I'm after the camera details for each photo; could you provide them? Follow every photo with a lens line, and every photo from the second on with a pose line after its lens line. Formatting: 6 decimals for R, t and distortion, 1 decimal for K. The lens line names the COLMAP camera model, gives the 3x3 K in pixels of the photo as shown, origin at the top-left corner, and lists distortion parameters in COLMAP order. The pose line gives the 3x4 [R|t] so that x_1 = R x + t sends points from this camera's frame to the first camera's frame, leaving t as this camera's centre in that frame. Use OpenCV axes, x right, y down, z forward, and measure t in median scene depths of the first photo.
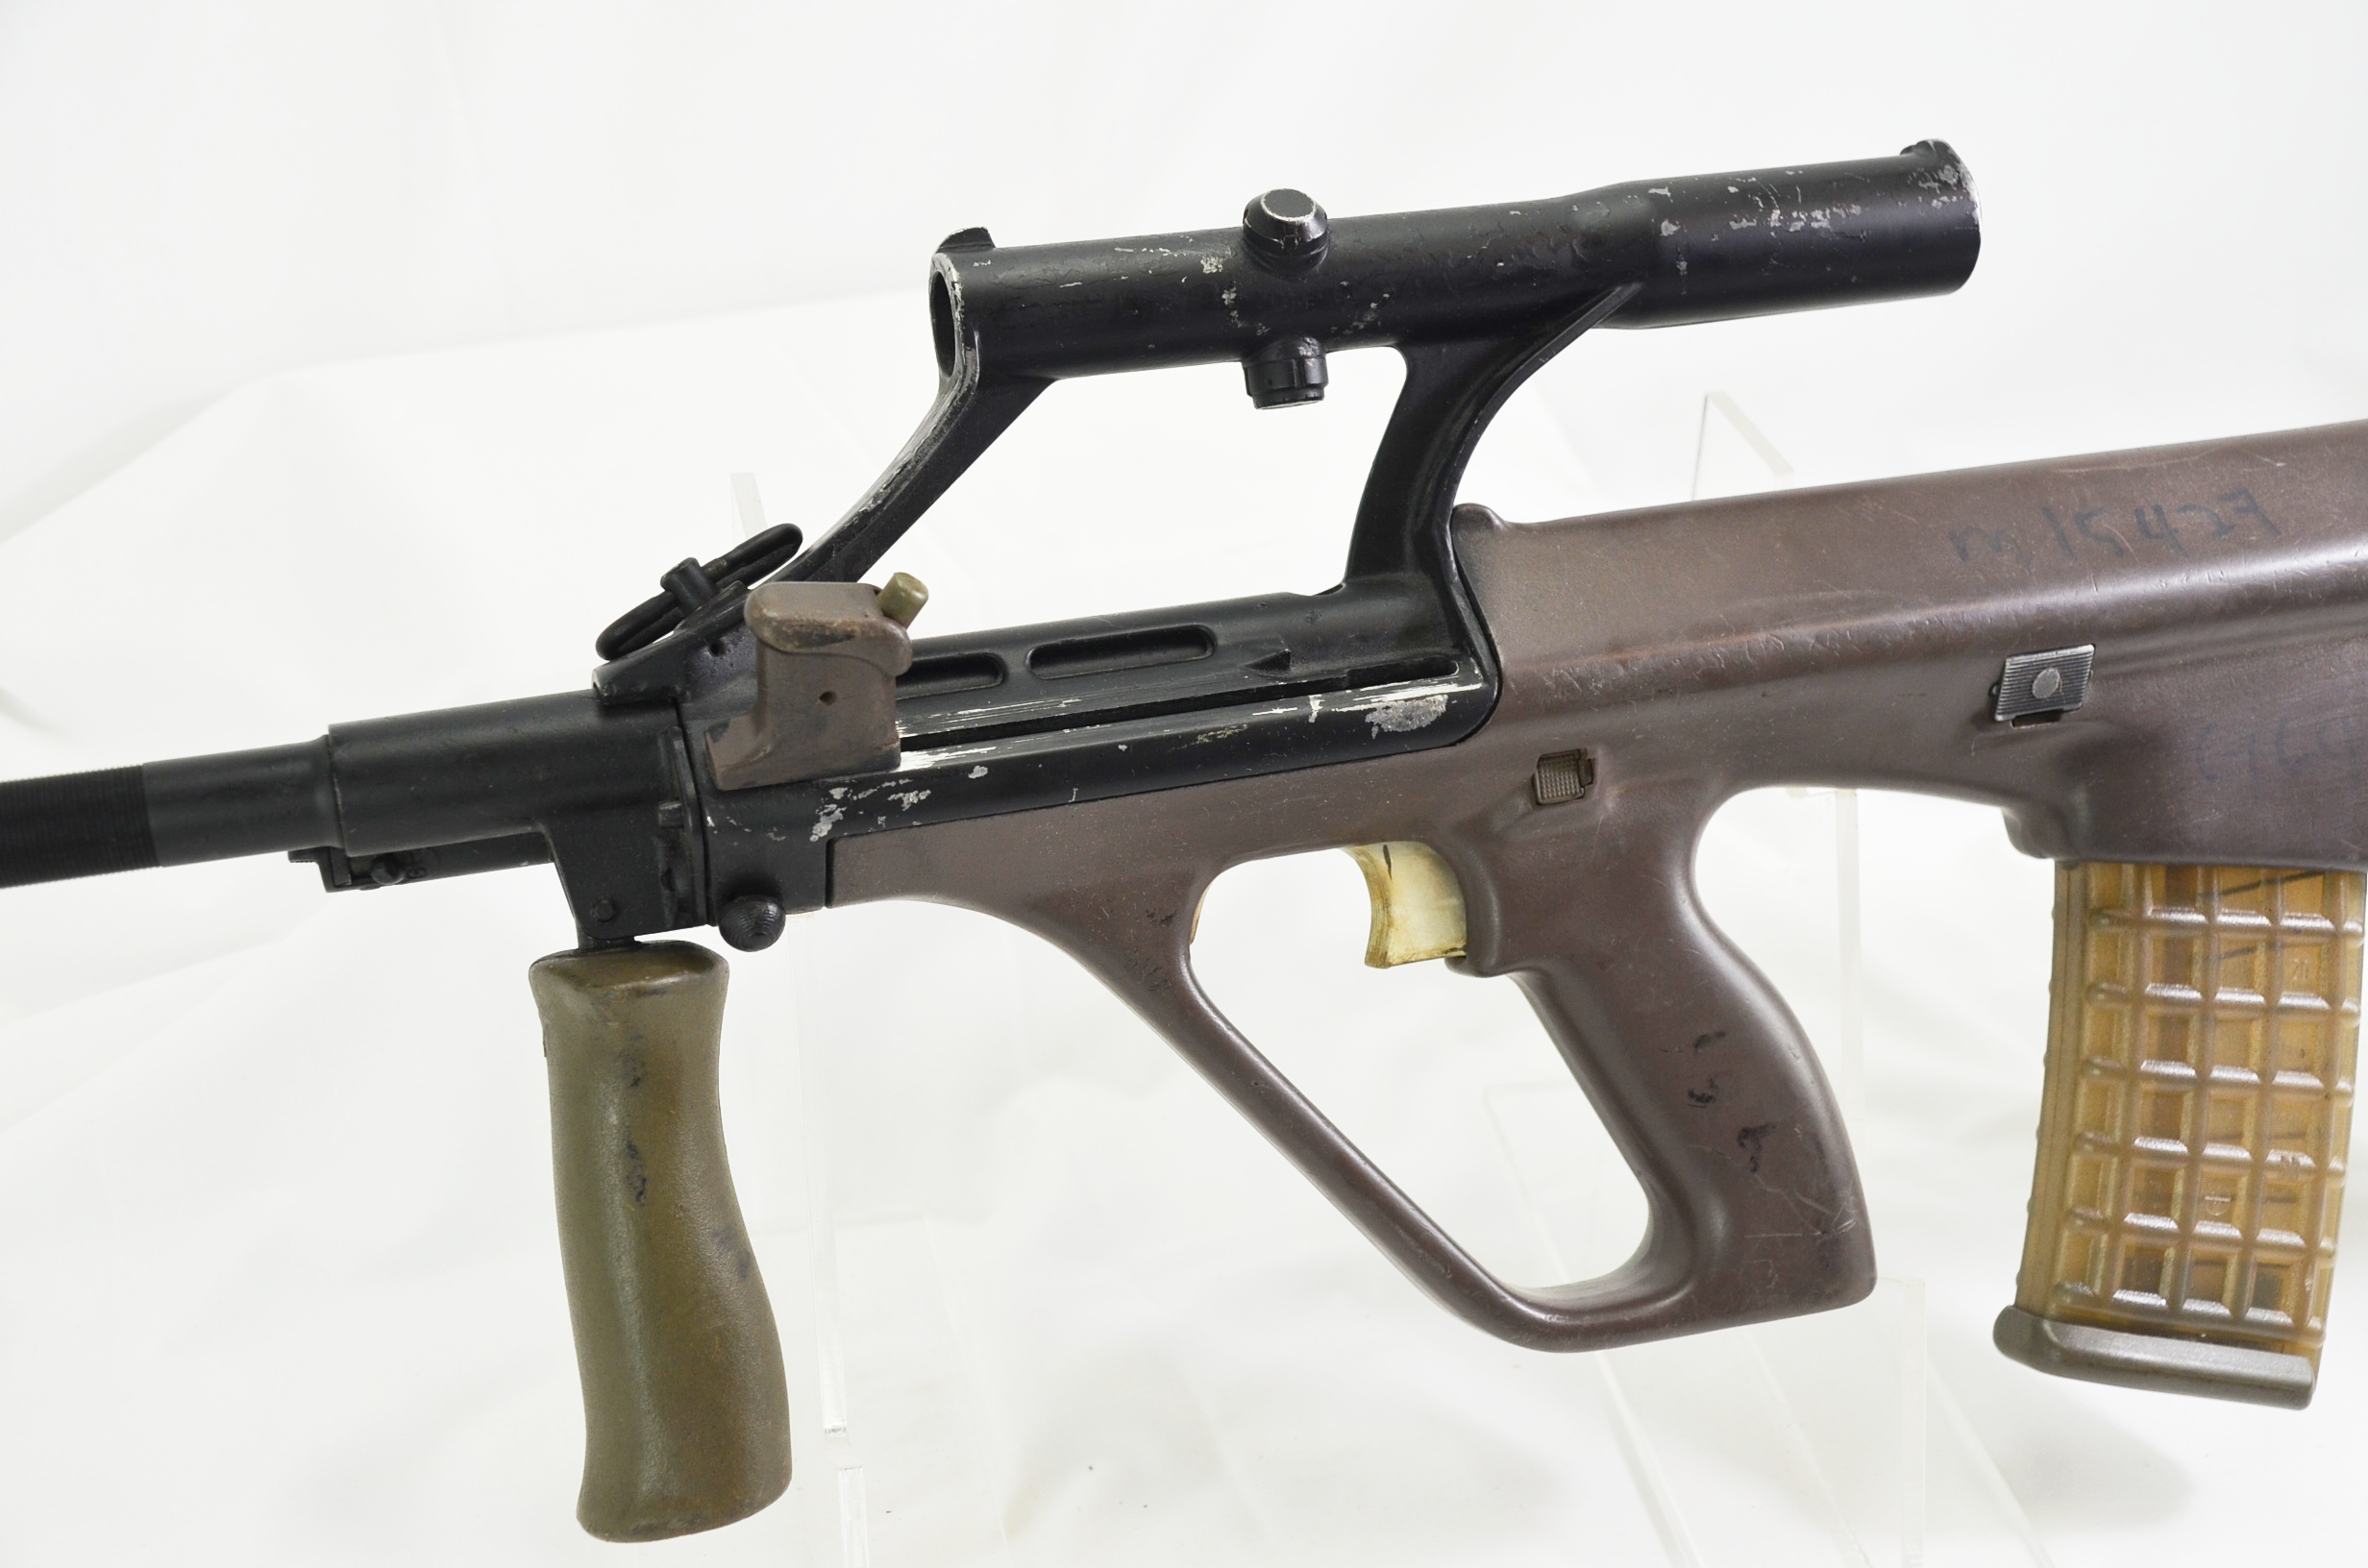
lens RADIAL K [[2832.2, 0, 1184.0], [0, 2832.2, 784.0], [0, 0, 1]] dist [0.001807, 0.011537]
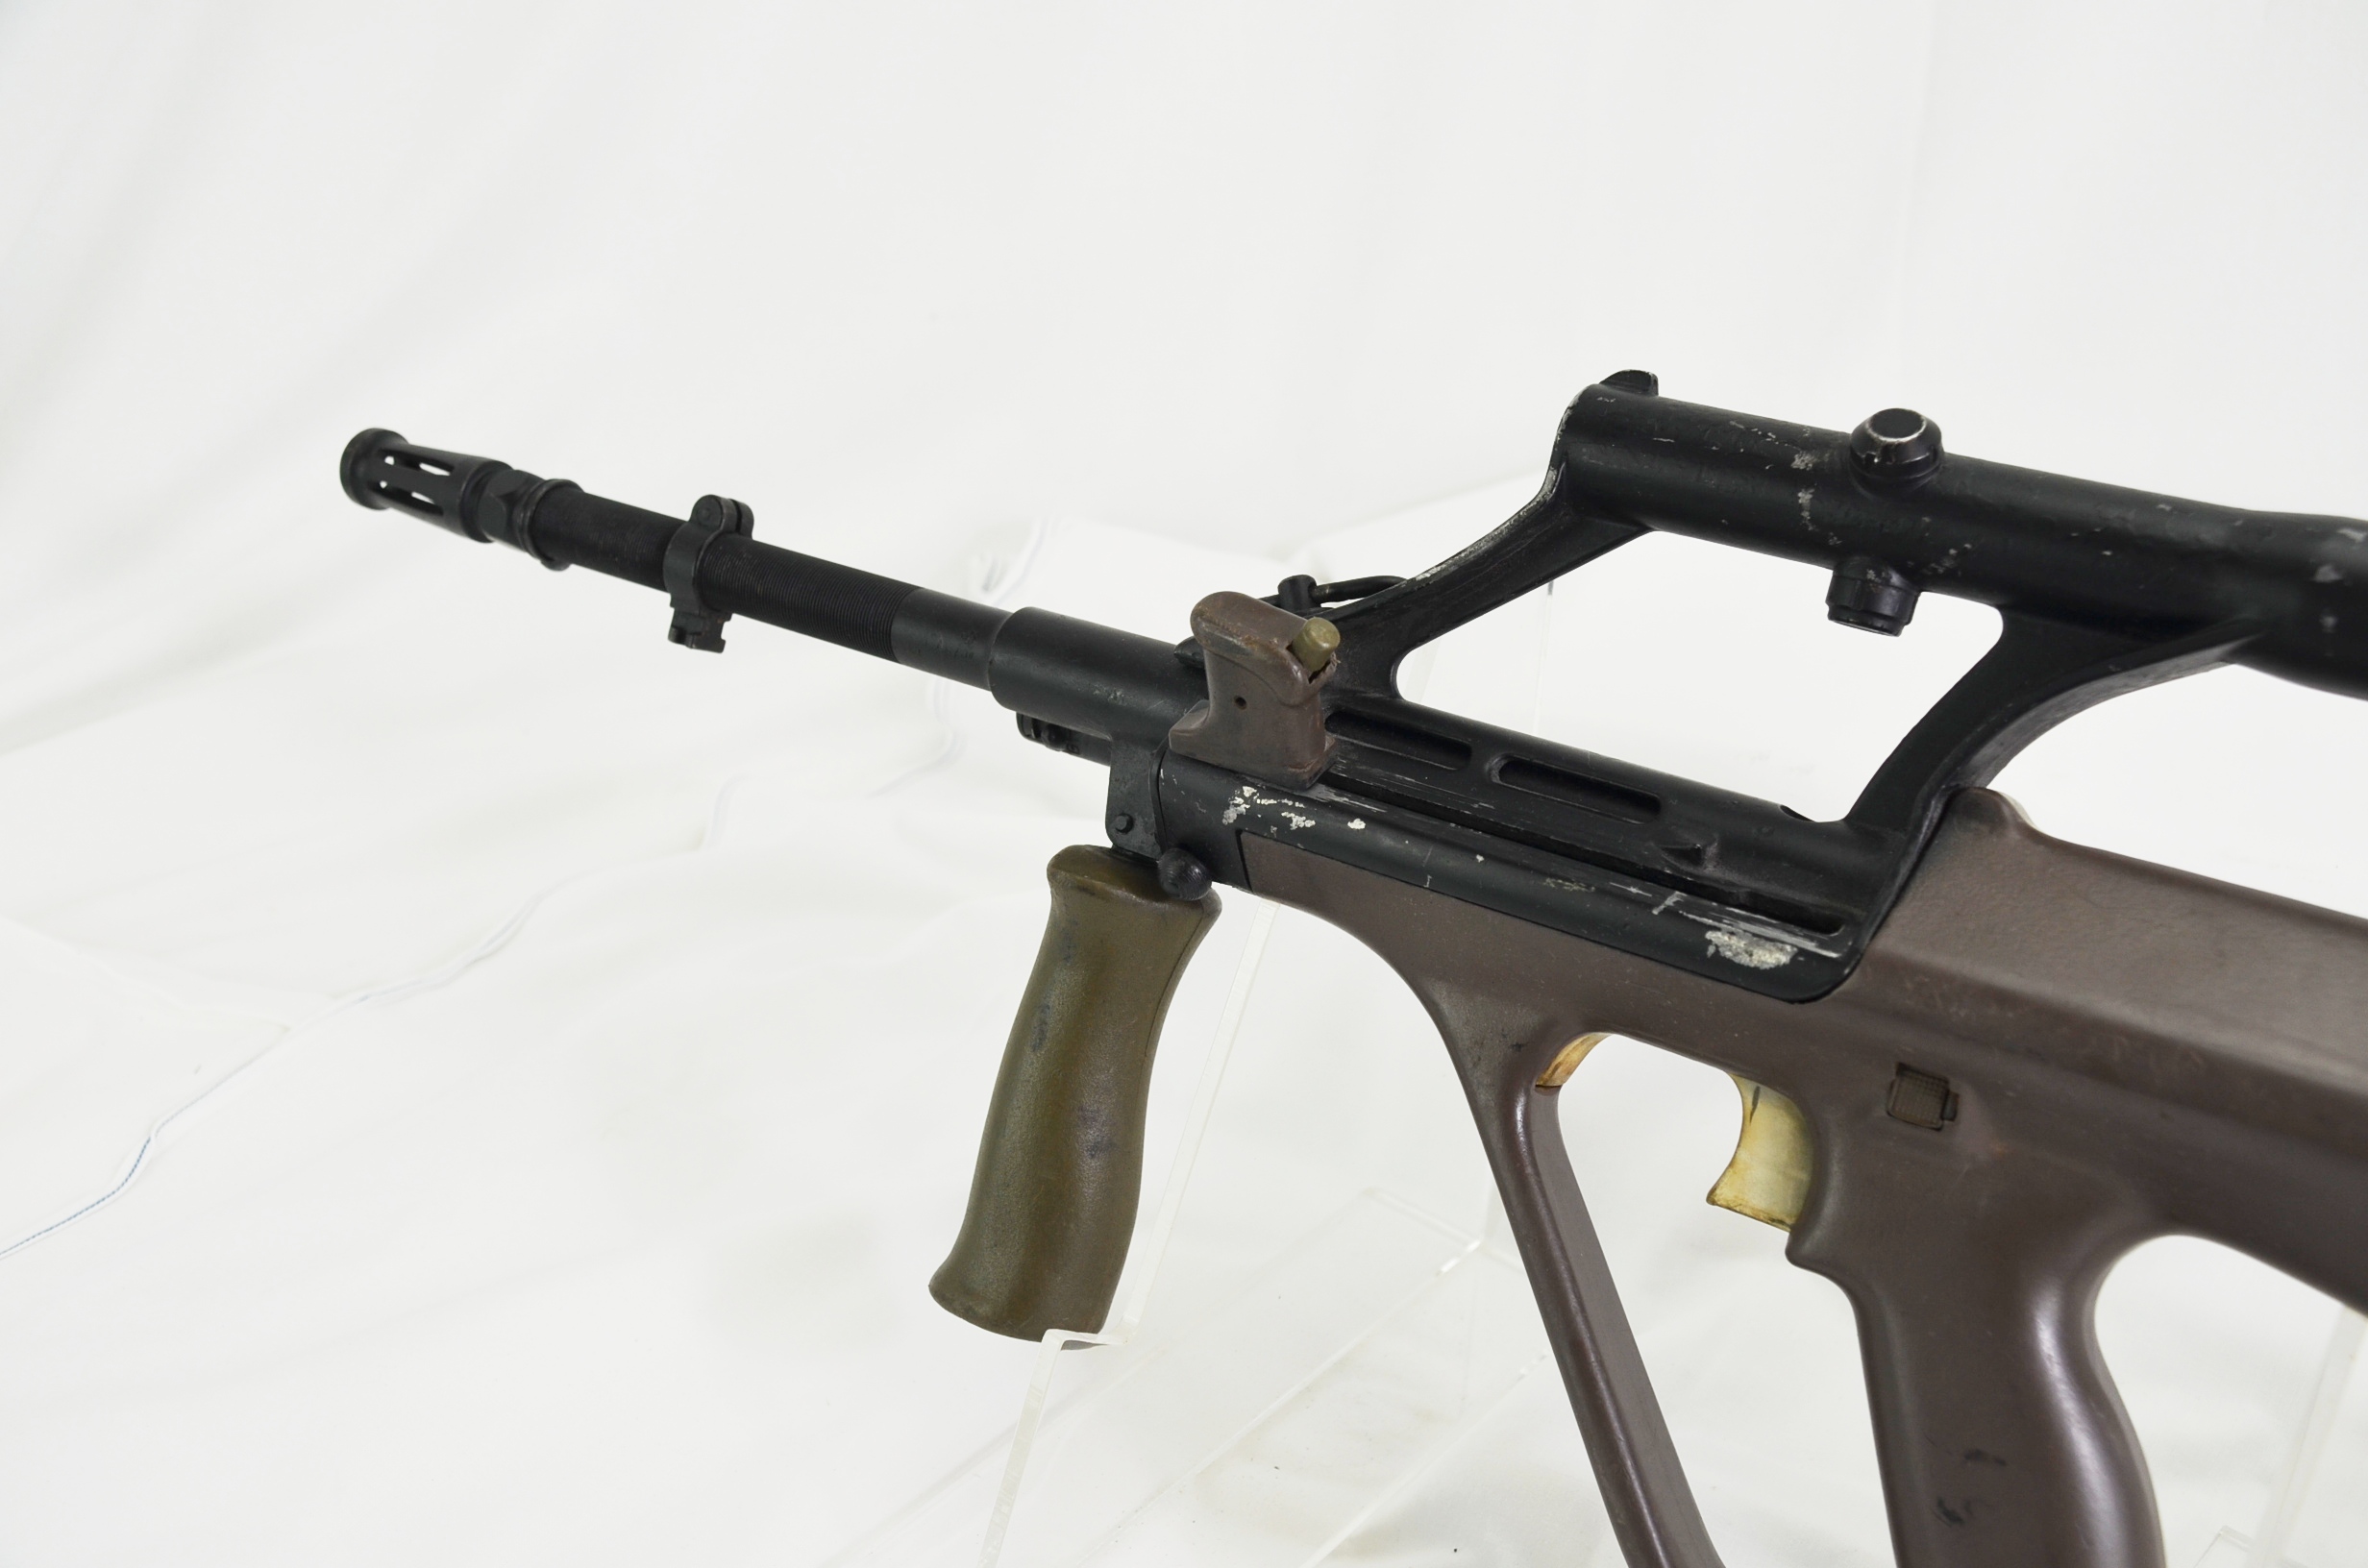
lens RADIAL K [[2590.9, 0, 1184.0], [0, 2590.9, 784.0], [0, 0, 1]] dist [-0.005581, 0.011639]
pose [[0.598784, 0.343245, -0.723630, 0.558122], [-0.381220, 0.916742, 0.119396, -0.103566], [0.704364, 0.204370, 0.679782, 0.253476]]
